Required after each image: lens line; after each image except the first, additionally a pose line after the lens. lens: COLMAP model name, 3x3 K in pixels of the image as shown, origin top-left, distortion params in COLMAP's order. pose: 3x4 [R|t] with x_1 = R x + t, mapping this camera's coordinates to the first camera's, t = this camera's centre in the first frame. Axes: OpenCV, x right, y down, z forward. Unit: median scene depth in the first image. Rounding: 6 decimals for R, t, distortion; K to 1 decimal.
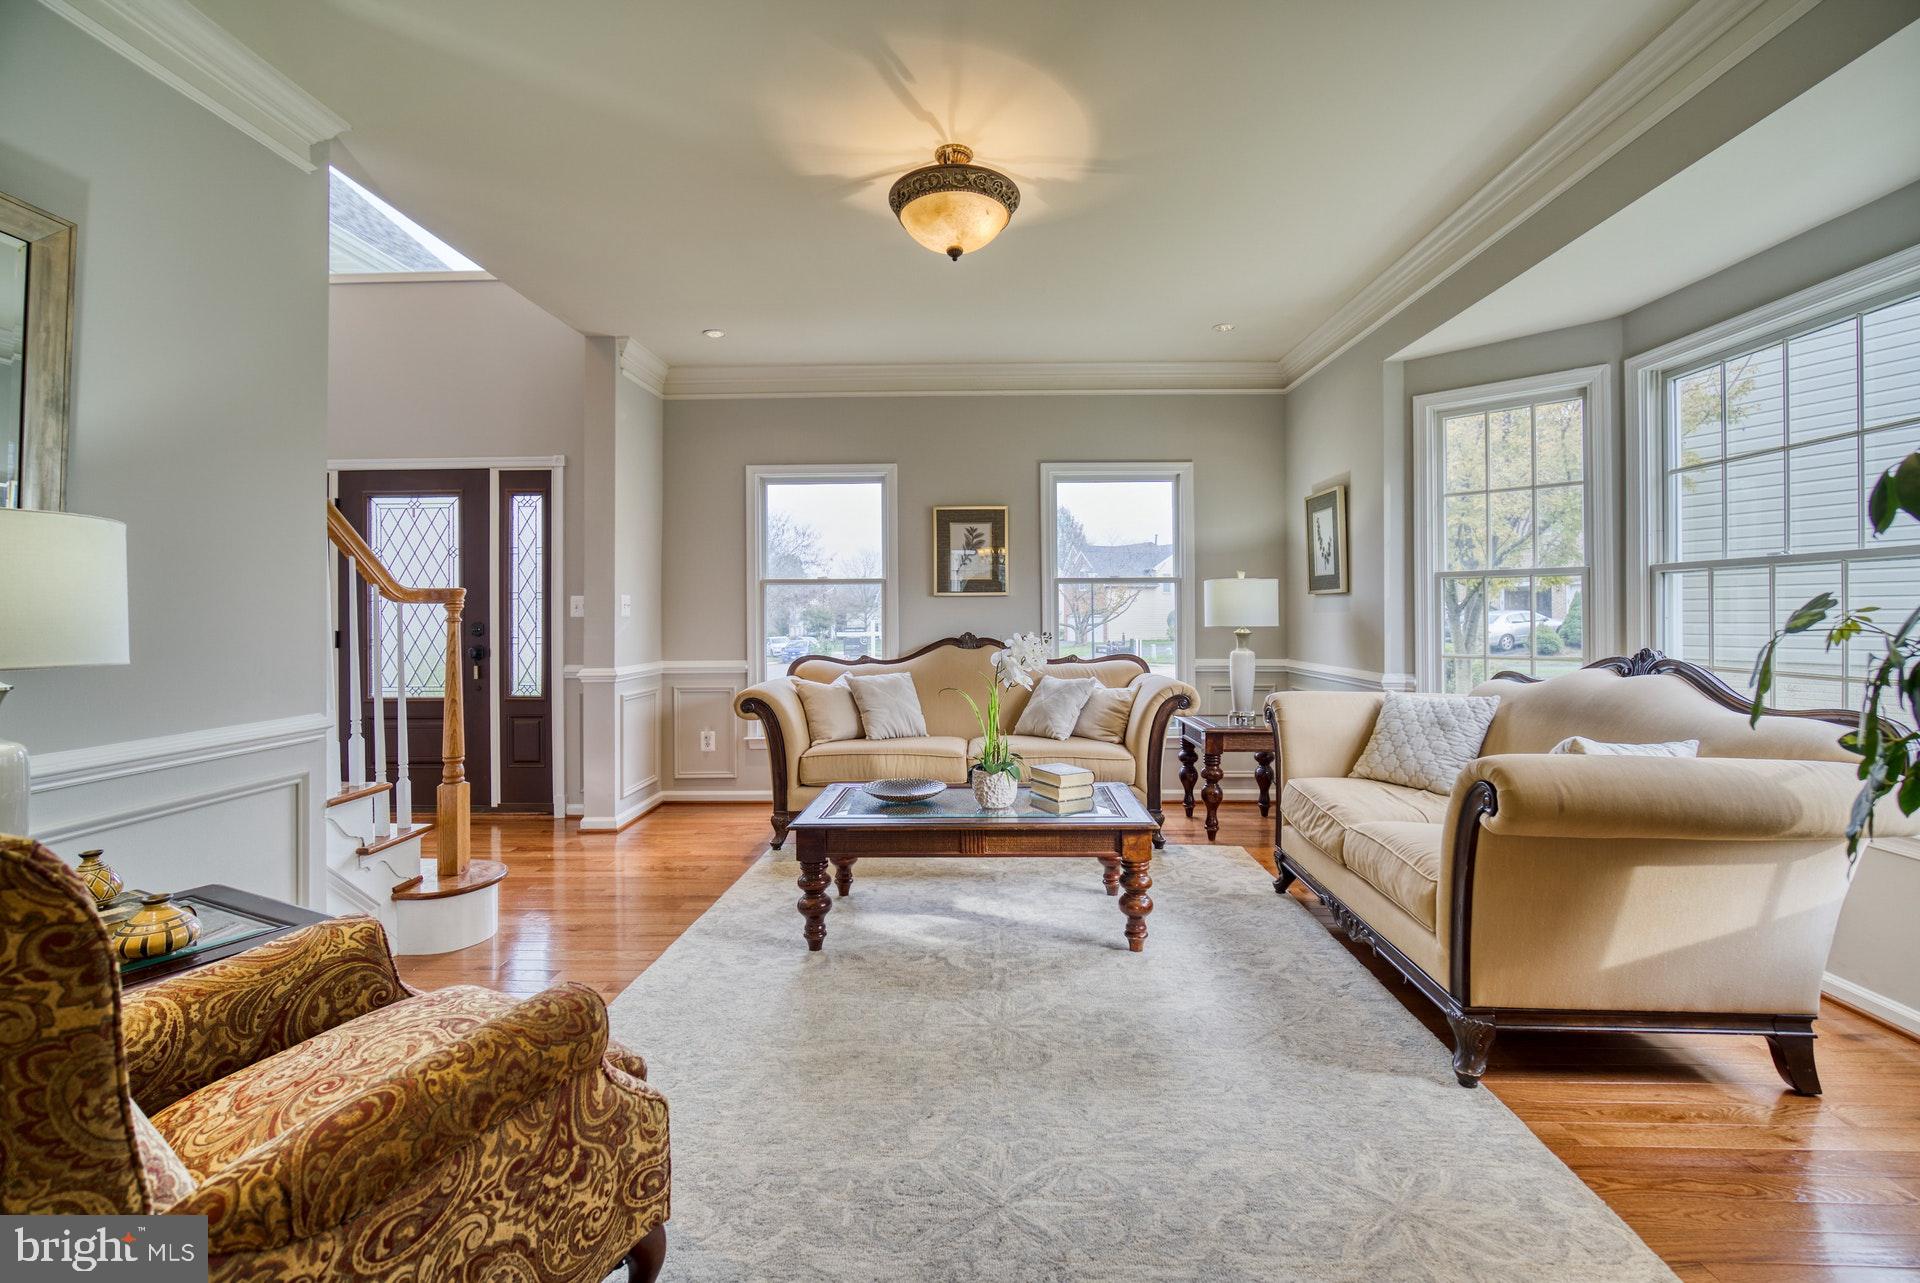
lens RADIAL K [[835.8, 0, 1010.8], [0, 835.8, 607.9], [0, 0, 1]] dist [-0.014527, 0.002955]
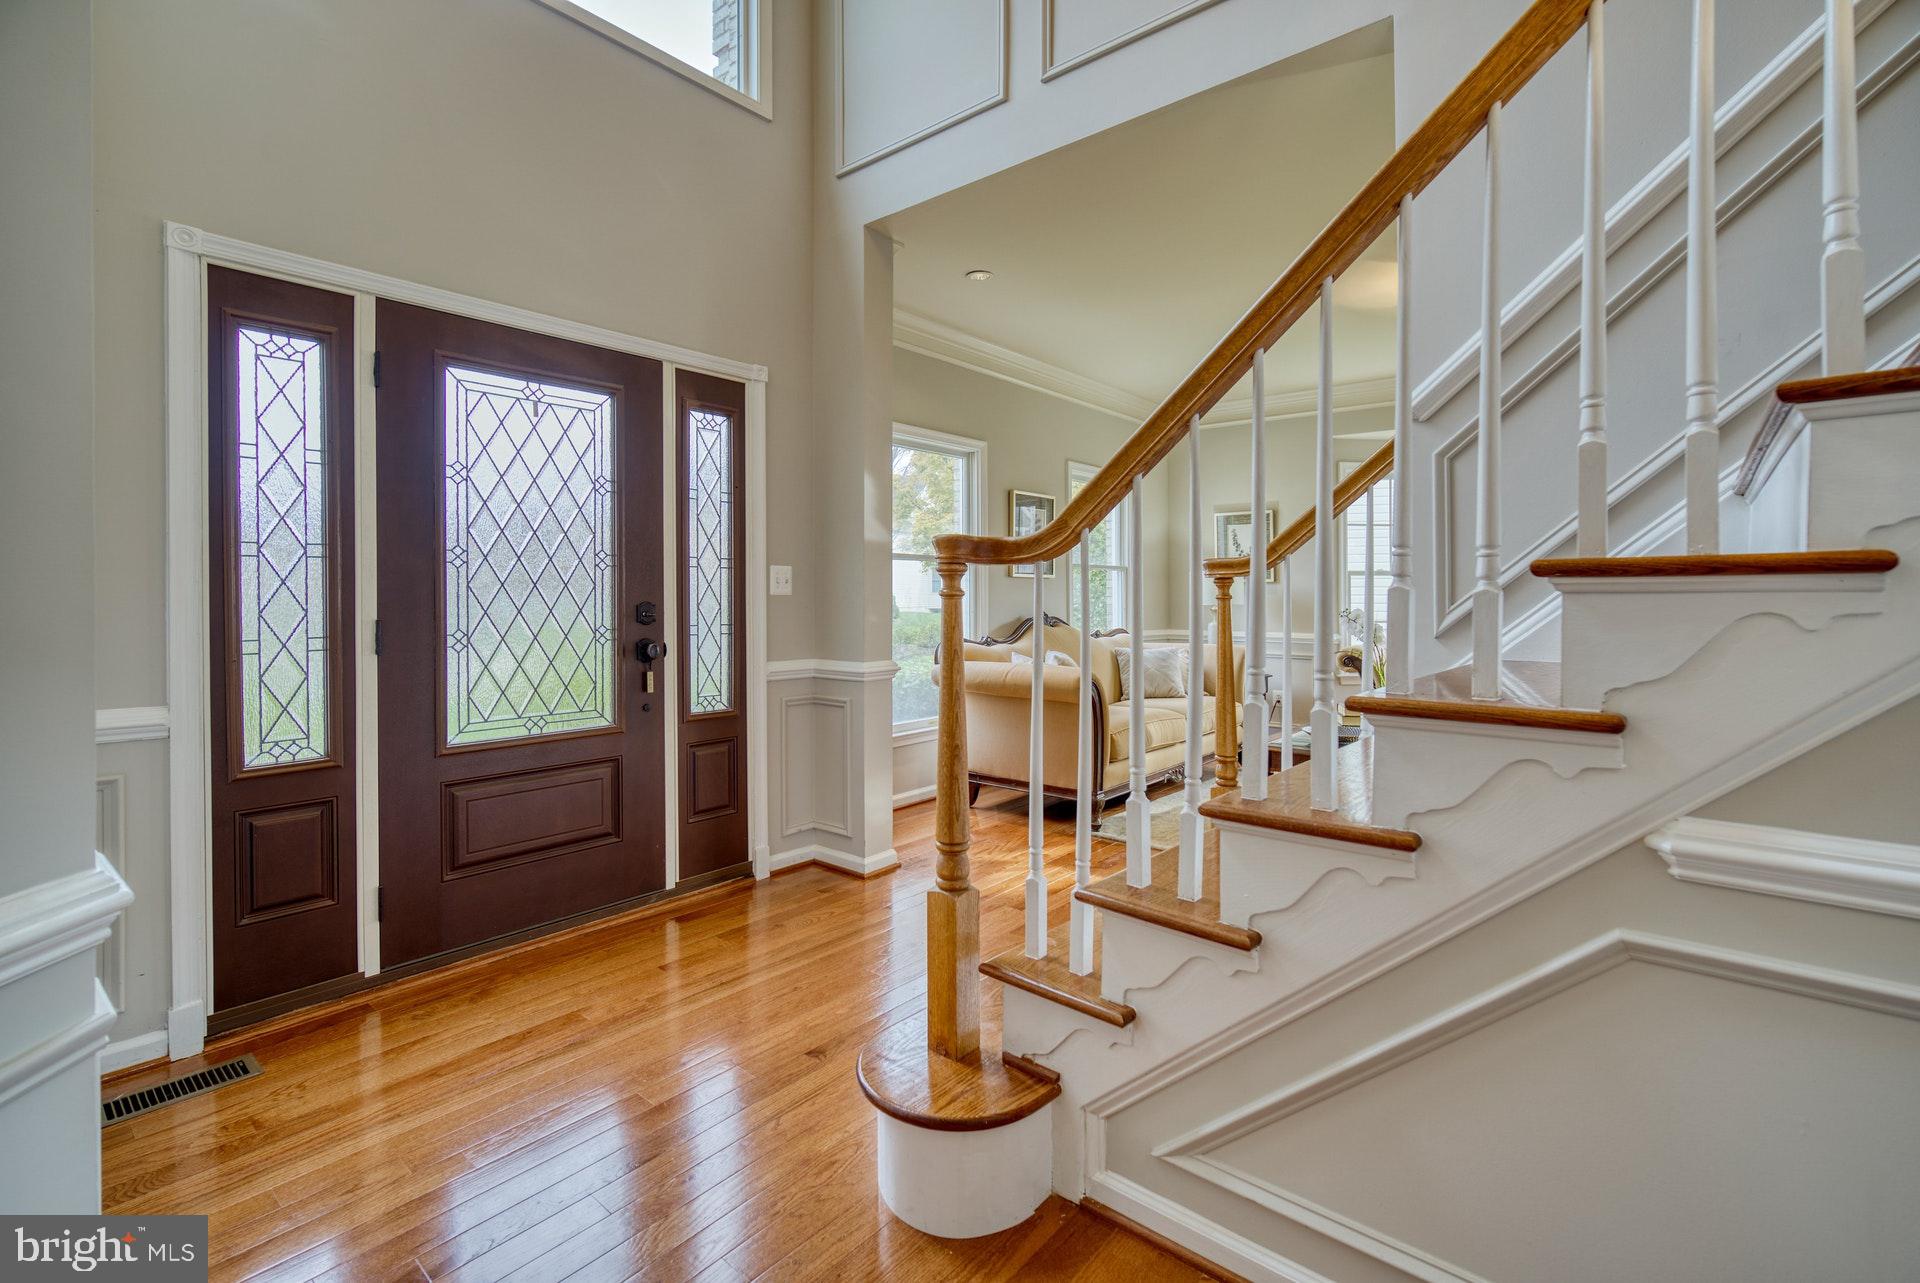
lens RADIAL K [[835.8, 0, 922.0], [0, 835.8, 598.8], [0, 0, 1]] dist [-0.014527, 0.002955]
pose [[0.624968, -0.003324, 0.780644, -1.002940], [-0.000995, 0.999987, 0.005055, 0.011029], [-0.780650, -0.003936, 0.624956, 0.444379]]
